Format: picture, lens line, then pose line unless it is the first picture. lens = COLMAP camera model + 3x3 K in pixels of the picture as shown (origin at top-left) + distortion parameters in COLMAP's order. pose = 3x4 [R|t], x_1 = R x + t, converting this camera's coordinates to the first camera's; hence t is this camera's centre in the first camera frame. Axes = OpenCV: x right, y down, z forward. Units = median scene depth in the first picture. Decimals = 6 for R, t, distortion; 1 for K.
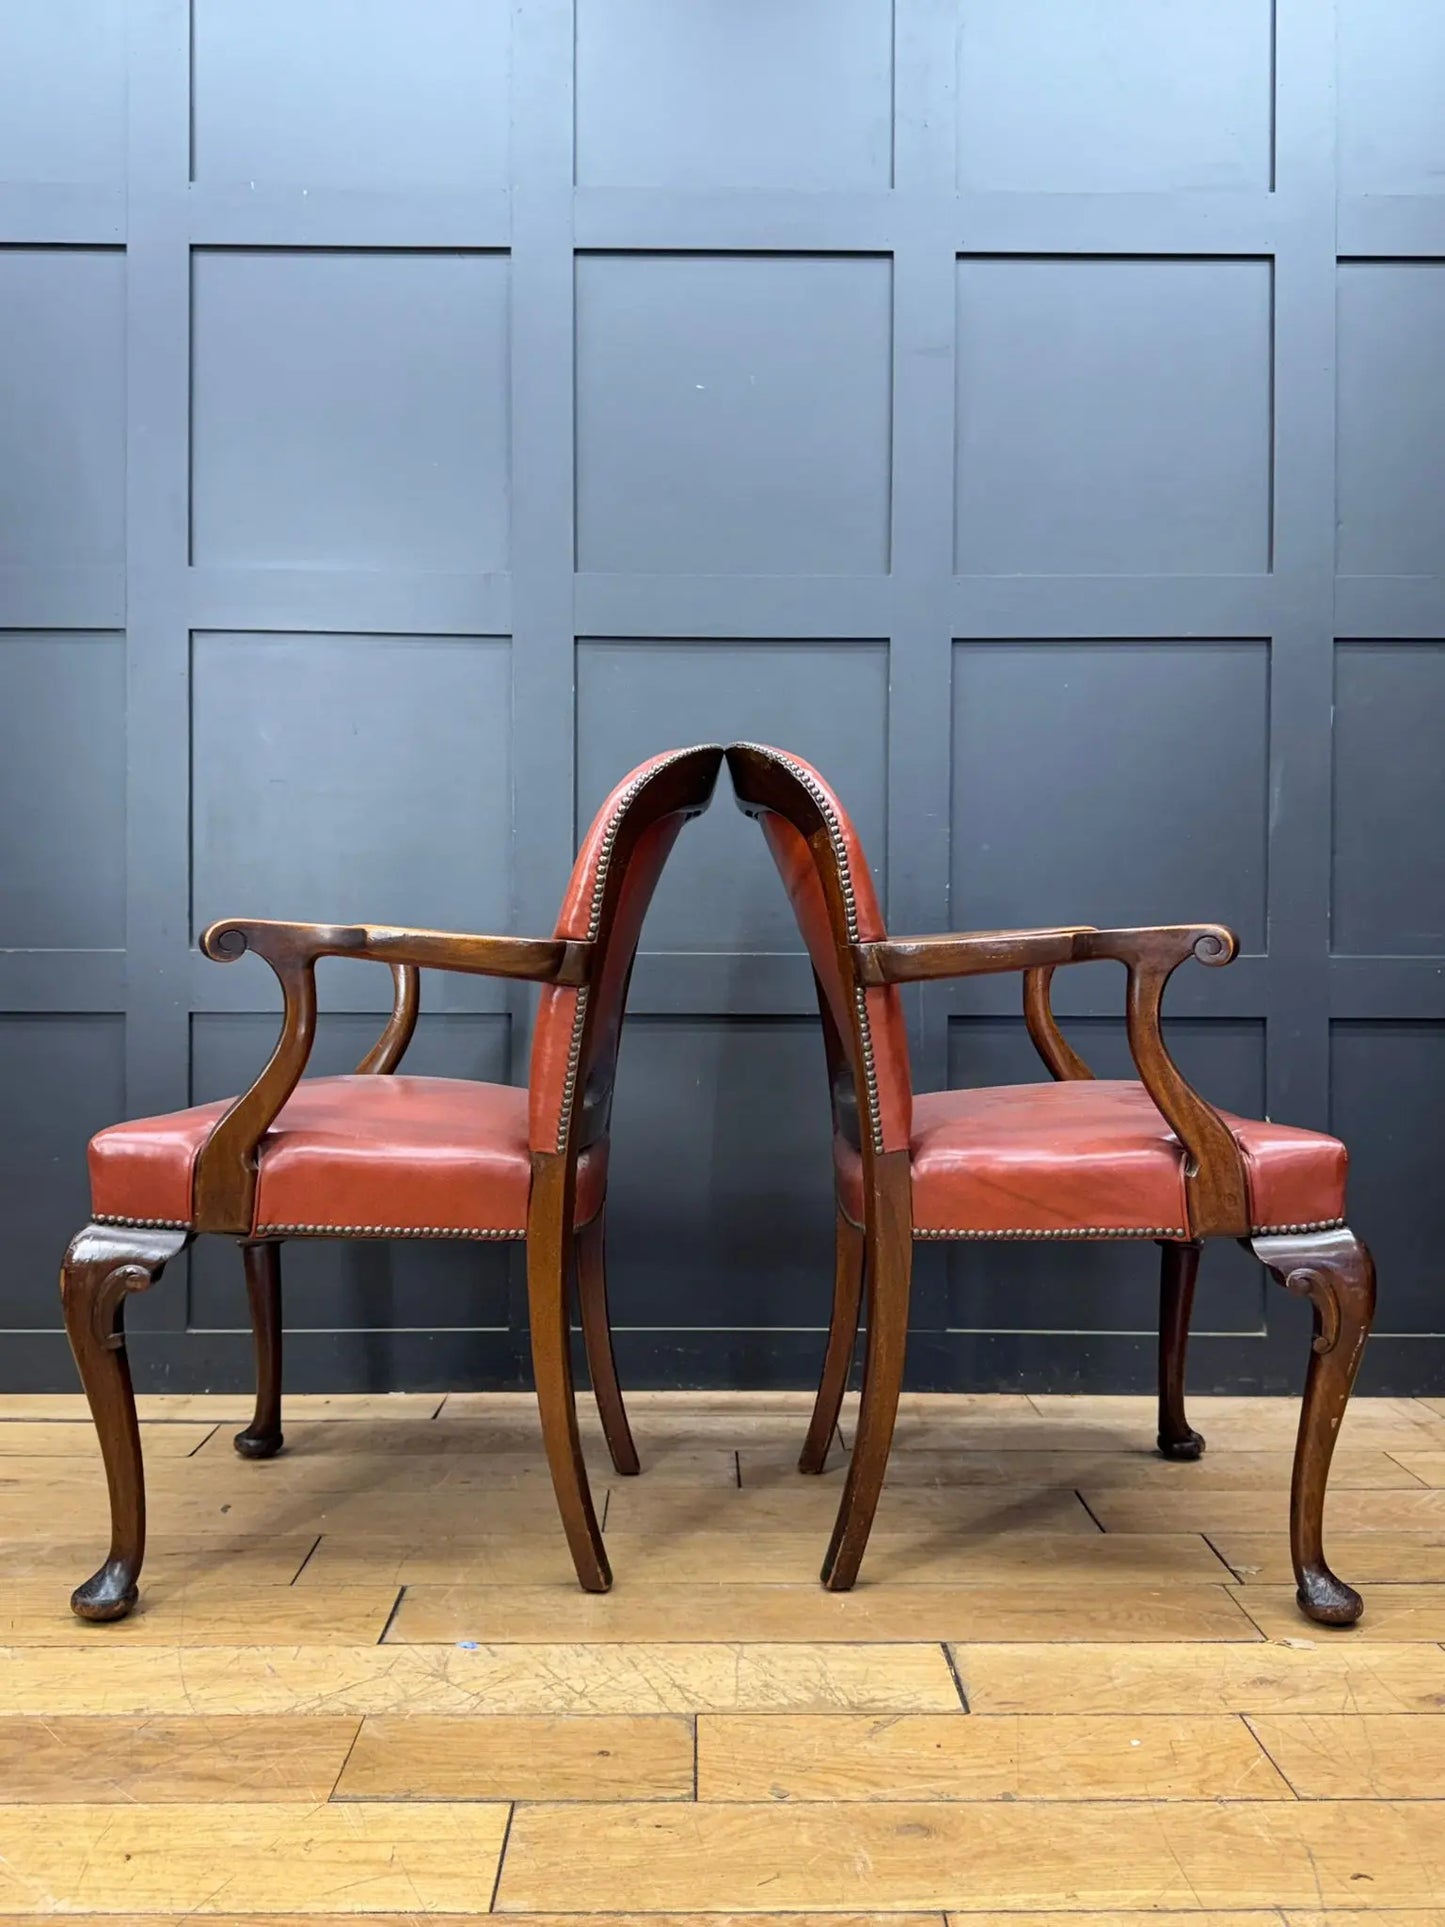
lens RADIAL K [[1711.9, 0, 730.9], [0, 1711.9, 948.6], [0, 0, 1]] dist [0.014196, -0.029885]
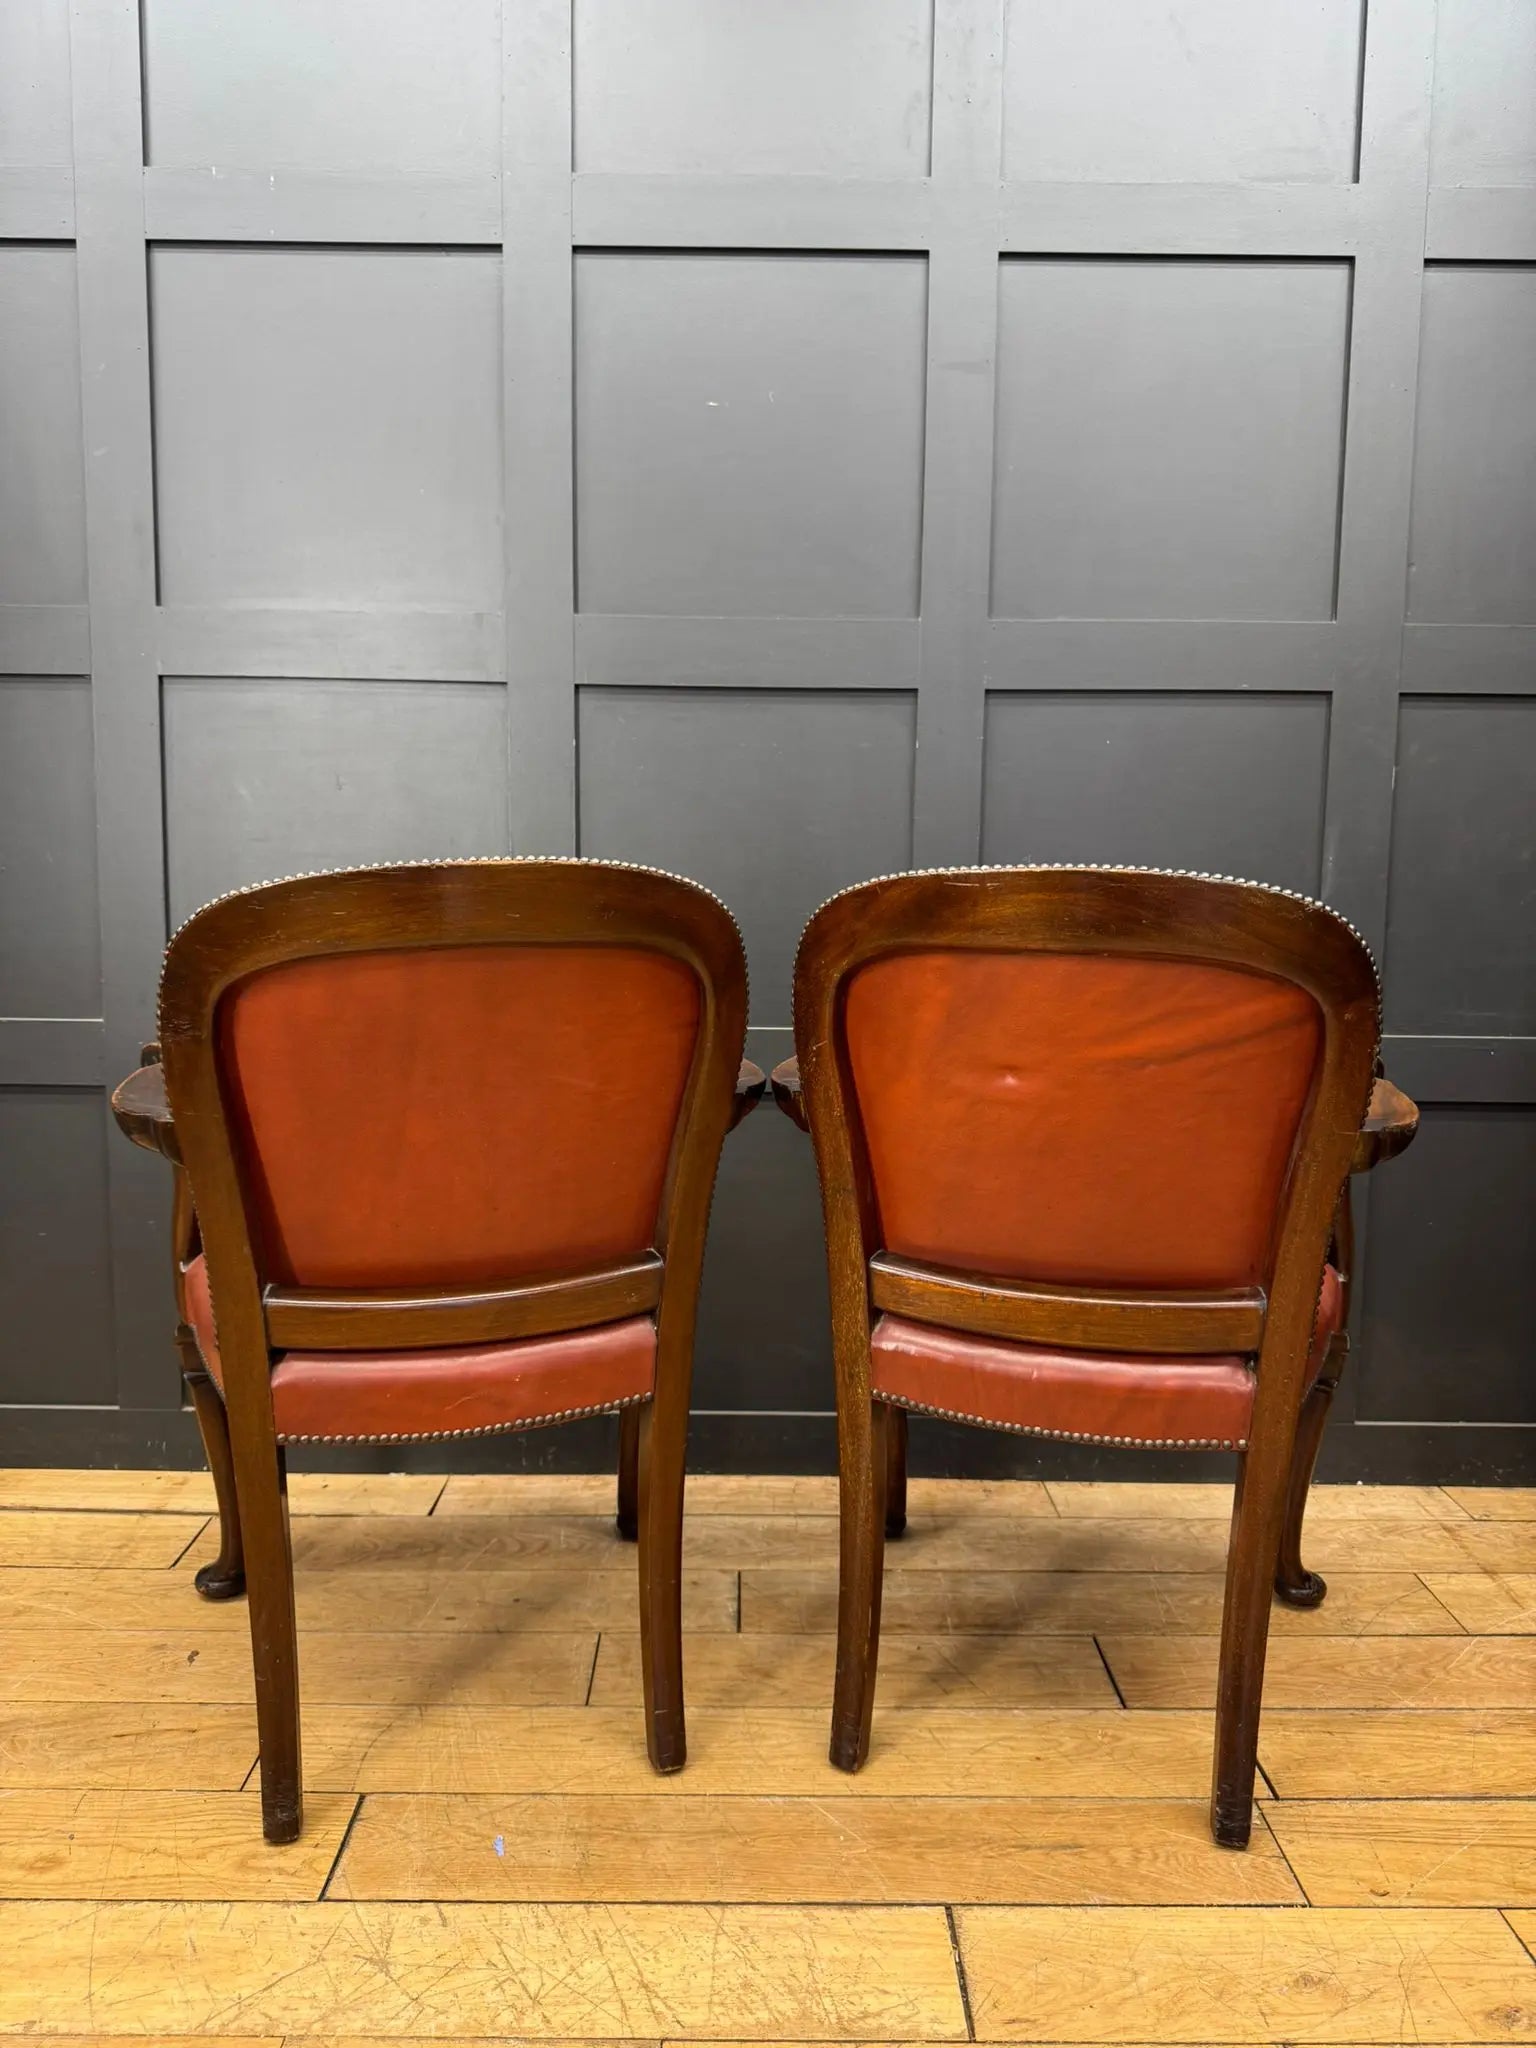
lens RADIAL K [[1516.2, 0, 768.5], [0, 1516.2, 1023.0], [0, 0, 1]] dist [-0.009683, 0.003524]
pose [[0.999926, 0.008997, -0.008170, 0.028929], [-0.008057, 0.994053, 0.108602, -0.125106], [0.009098, -0.108528, 0.994052, 0.234679]]
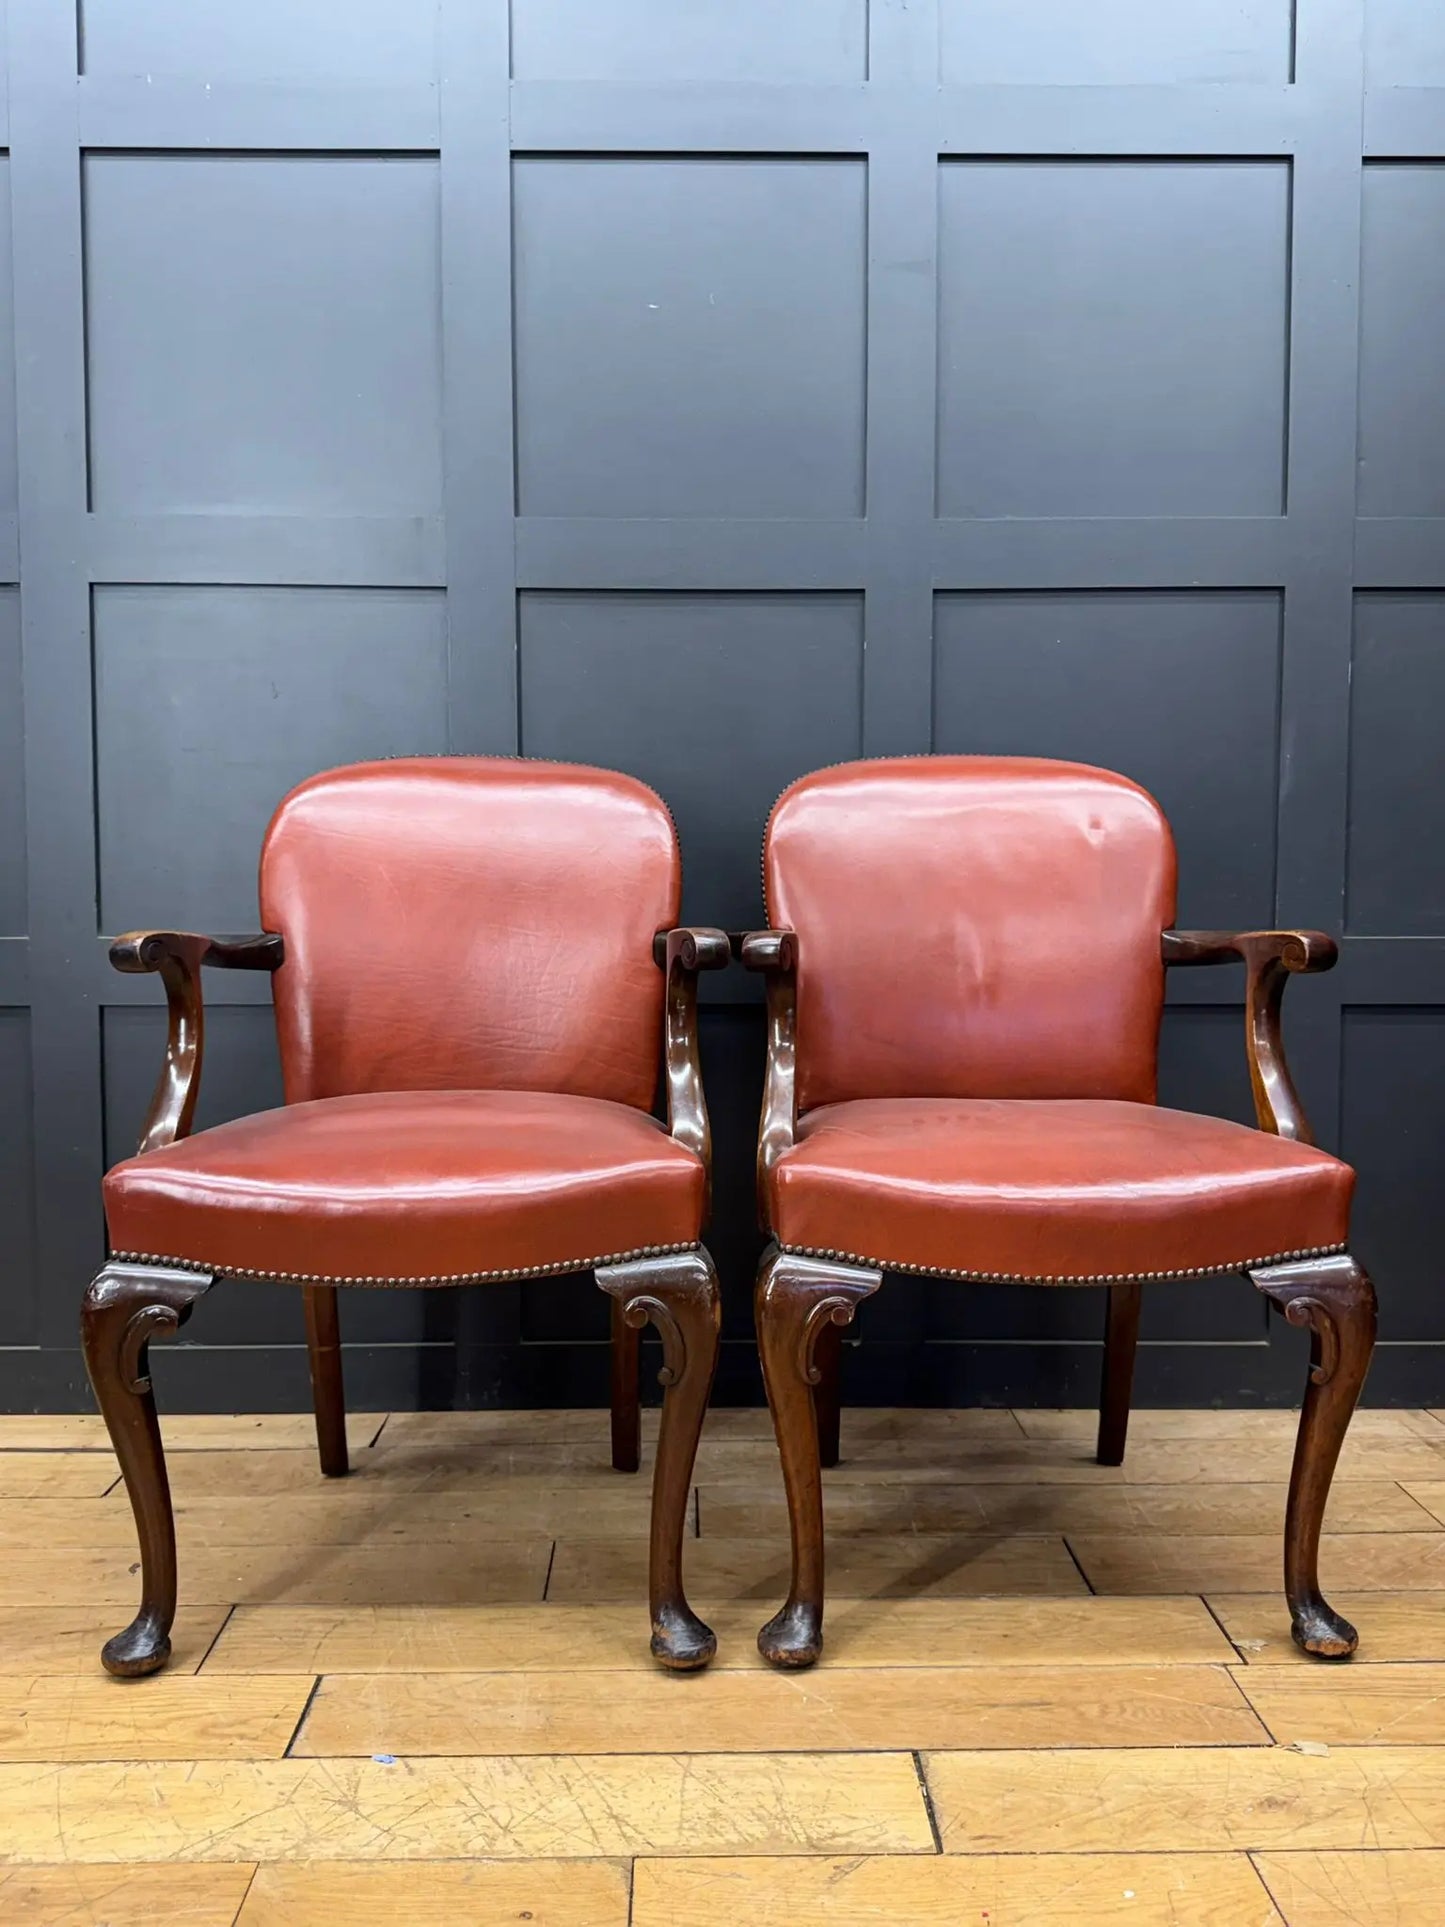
lens RADIAL K [[1711.9, 0, 729.5], [0, 1711.9, 952.0], [0, 0, 1]] dist [0.014196, -0.029885]
pose [[0.999977, -0.004949, 0.004634, 0.022257], [0.004679, 0.998391, 0.056504, -0.056770], [-0.004906, -0.056481, 0.998392, 0.115242]]
